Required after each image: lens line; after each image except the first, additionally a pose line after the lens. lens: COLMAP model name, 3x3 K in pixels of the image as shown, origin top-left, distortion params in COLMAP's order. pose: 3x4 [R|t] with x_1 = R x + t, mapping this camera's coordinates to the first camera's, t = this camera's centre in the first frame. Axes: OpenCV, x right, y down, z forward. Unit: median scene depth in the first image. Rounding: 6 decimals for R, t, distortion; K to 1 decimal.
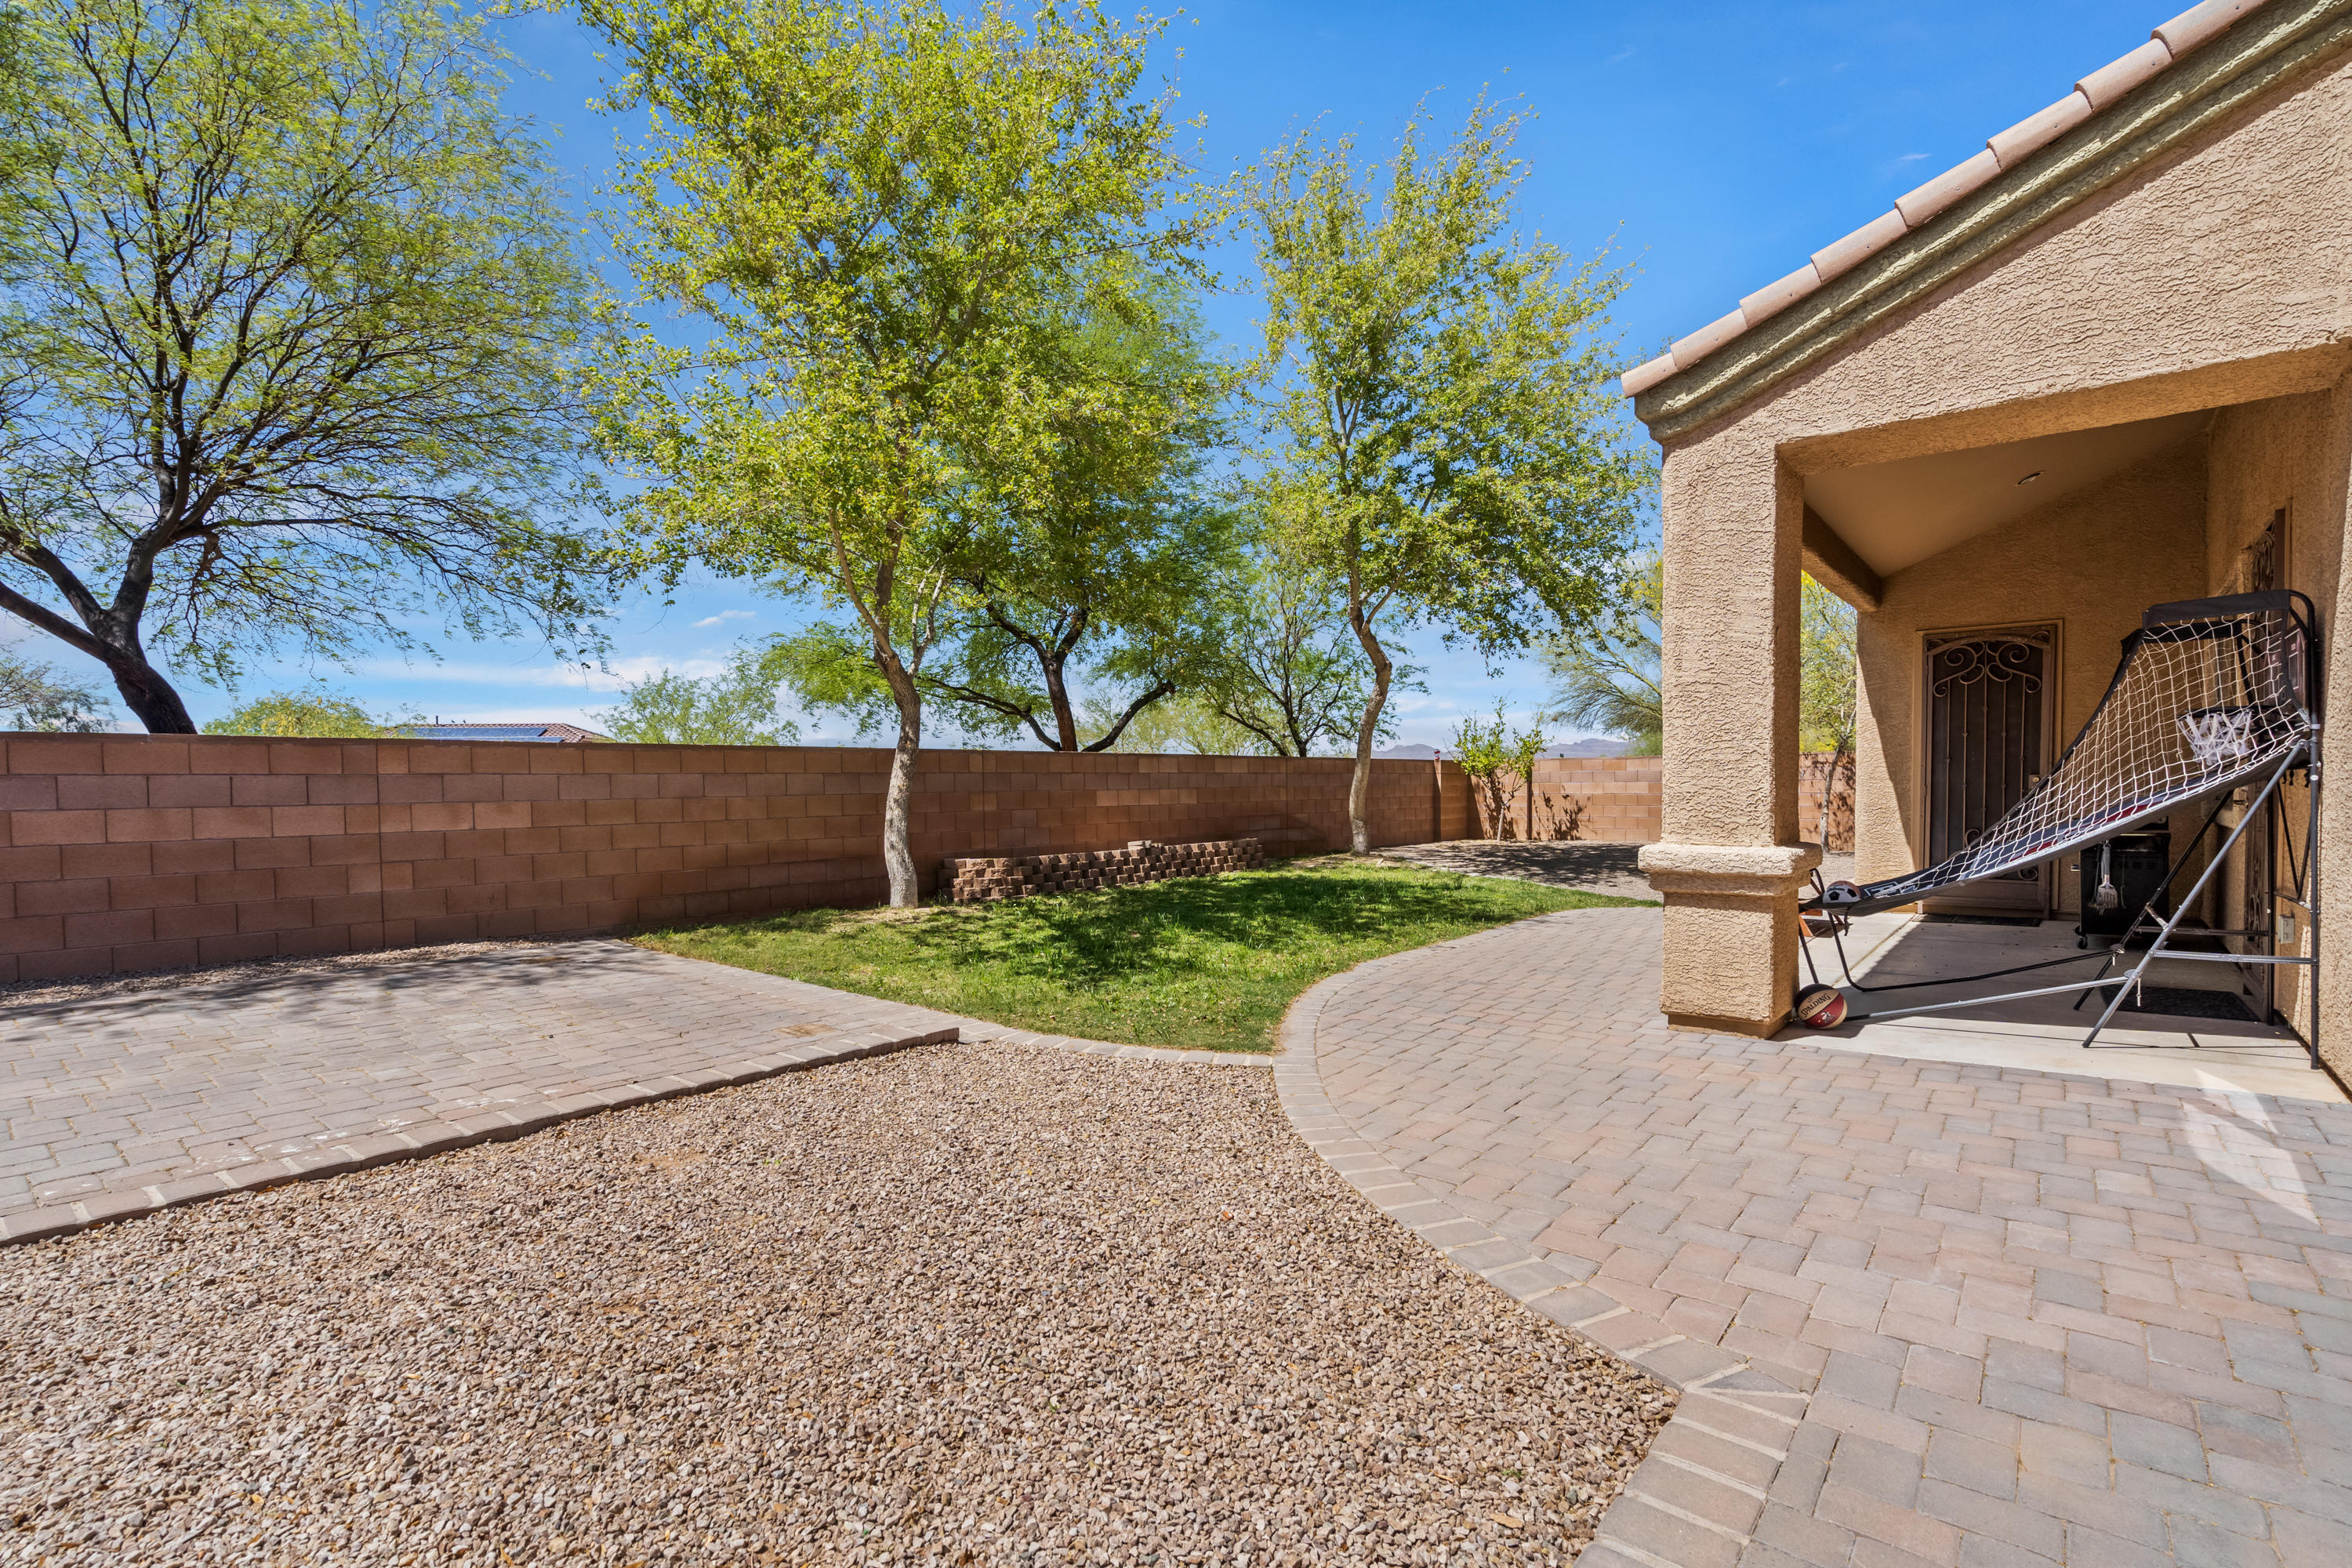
lens RADIAL K [[1071.4, 0, 1168.3], [0, 1071.4, 792.8], [0, 0, 1]] dist [-0.001889, -0.000044]
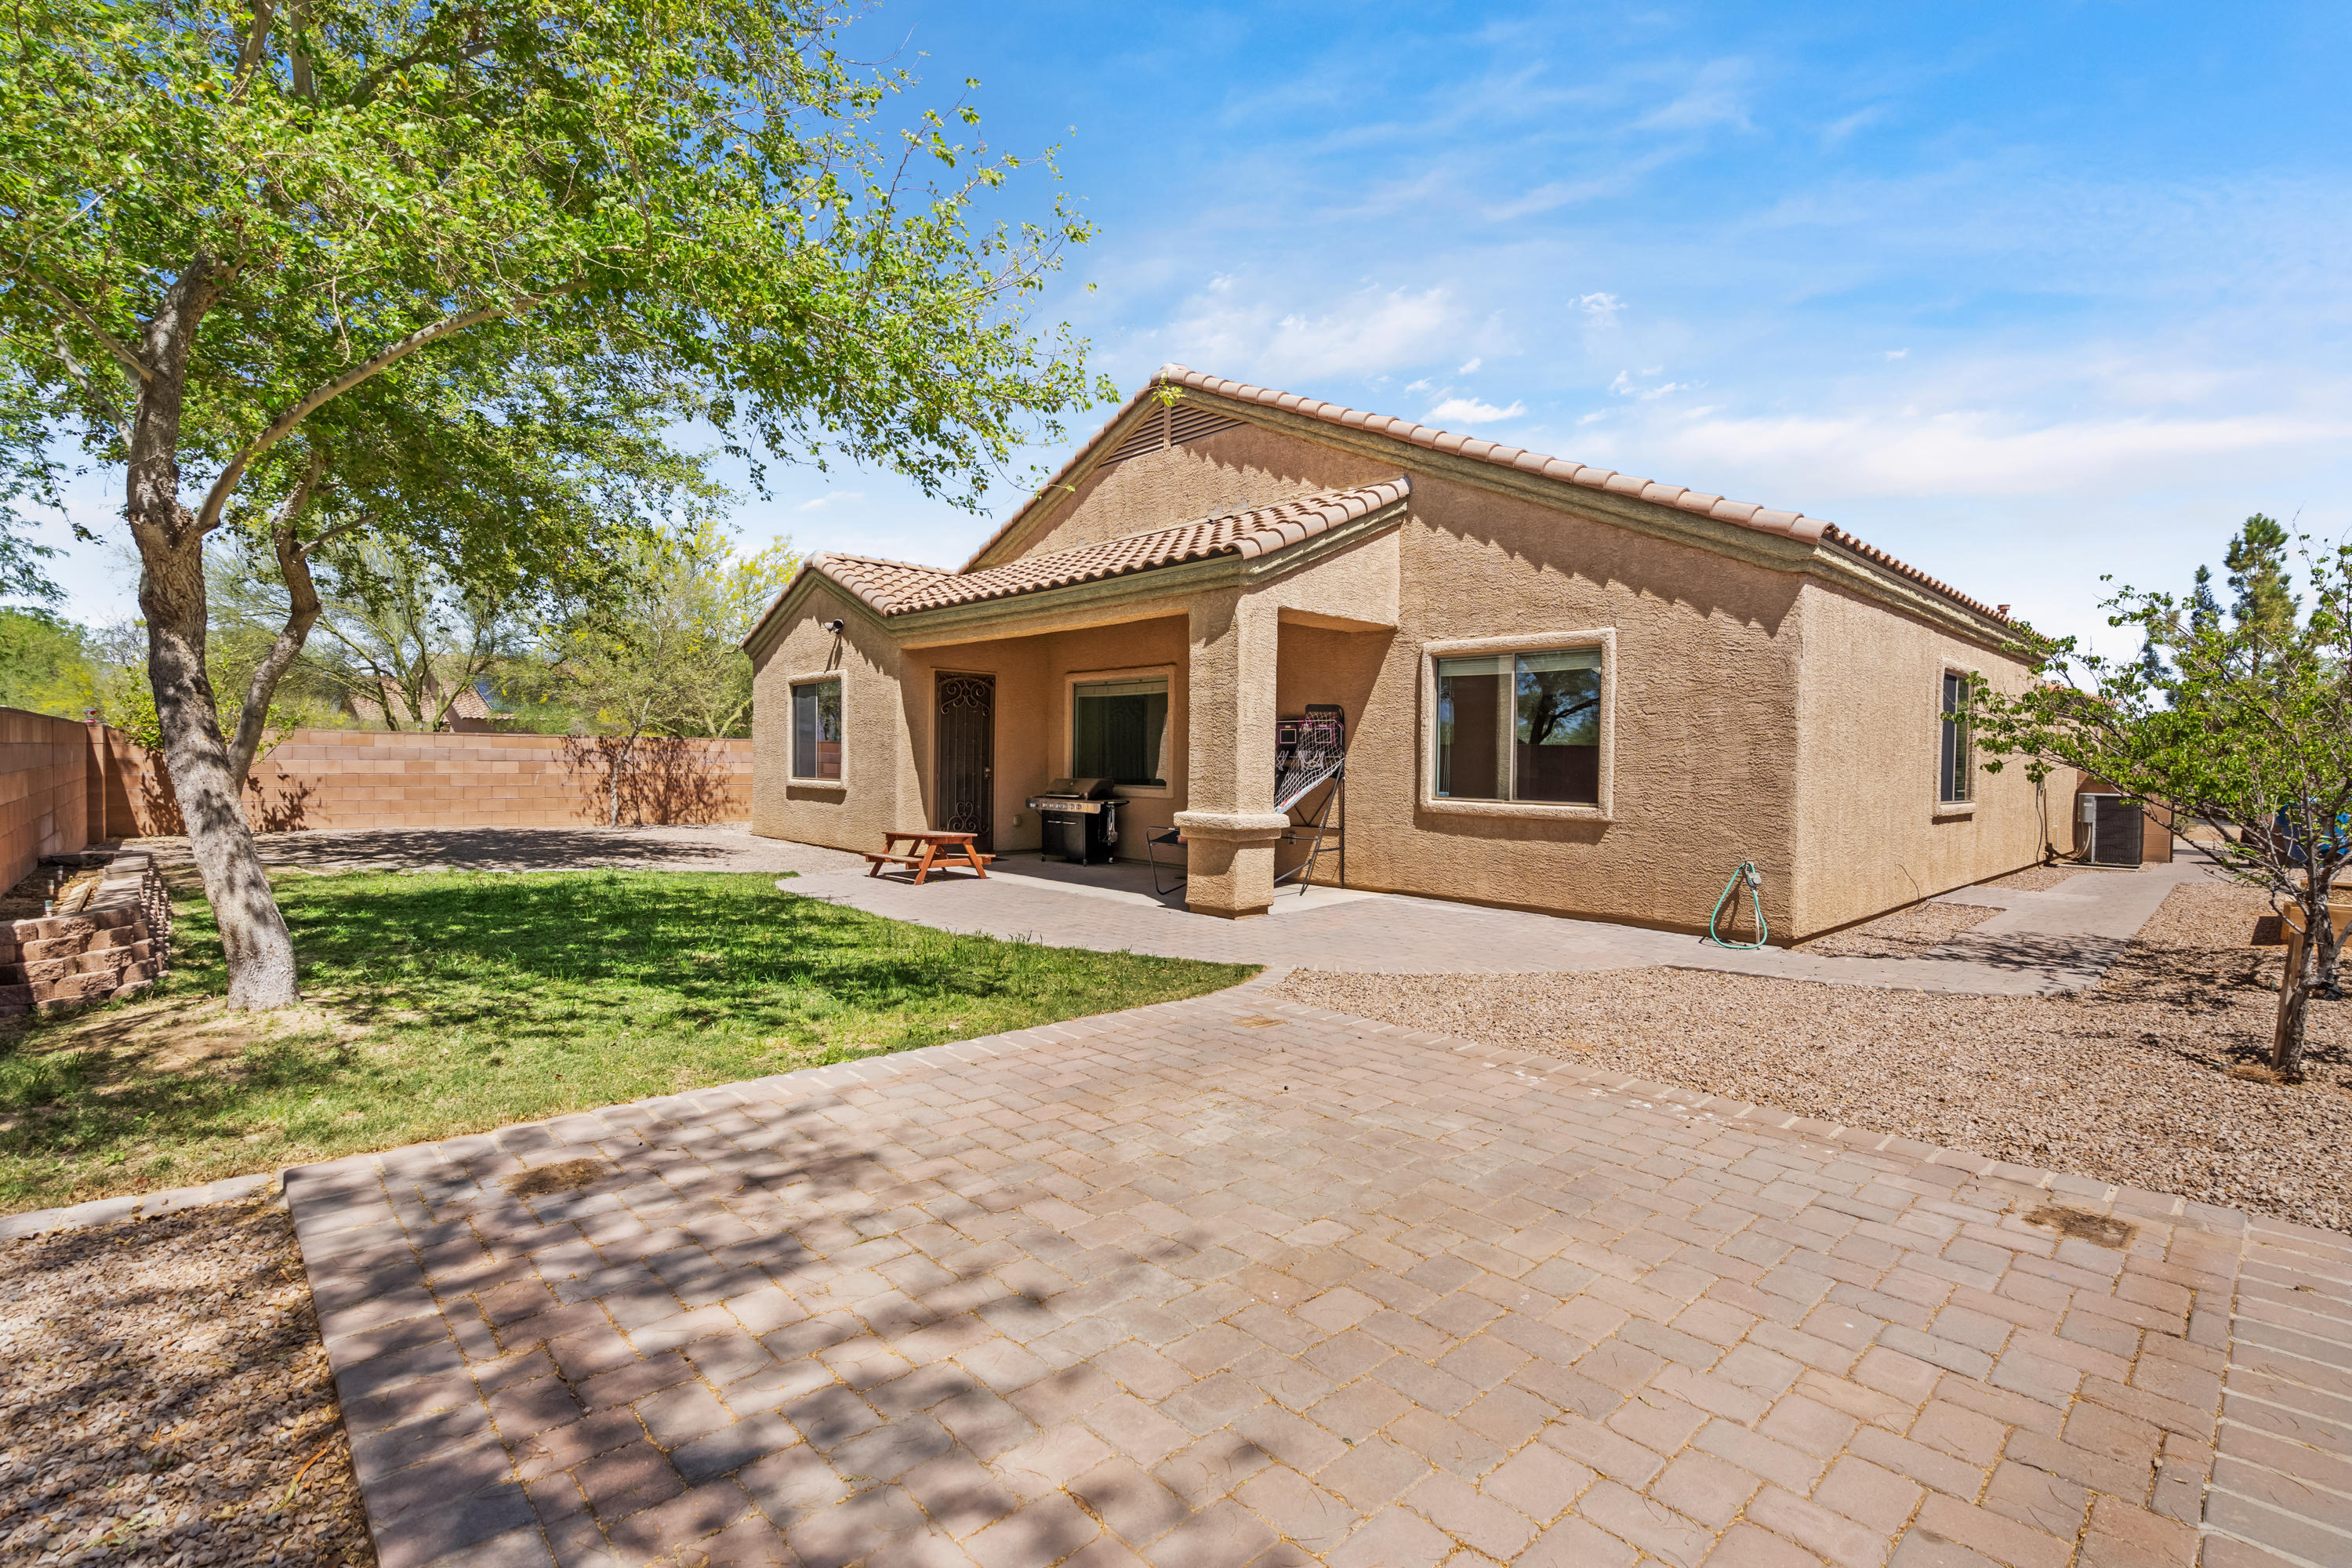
lens RADIAL K [[1082.0, 0, 1179.6], [0, 1082.0, 769.5], [0, 0, 1]] dist [-0.001883, 0.000515]
pose [[0.109068, -0.000778, 0.994034, -0.651344], [-0.007568, 0.999970, 0.001613, -0.015302], [-0.994005, -0.007699, 0.109059, 0.443426]]
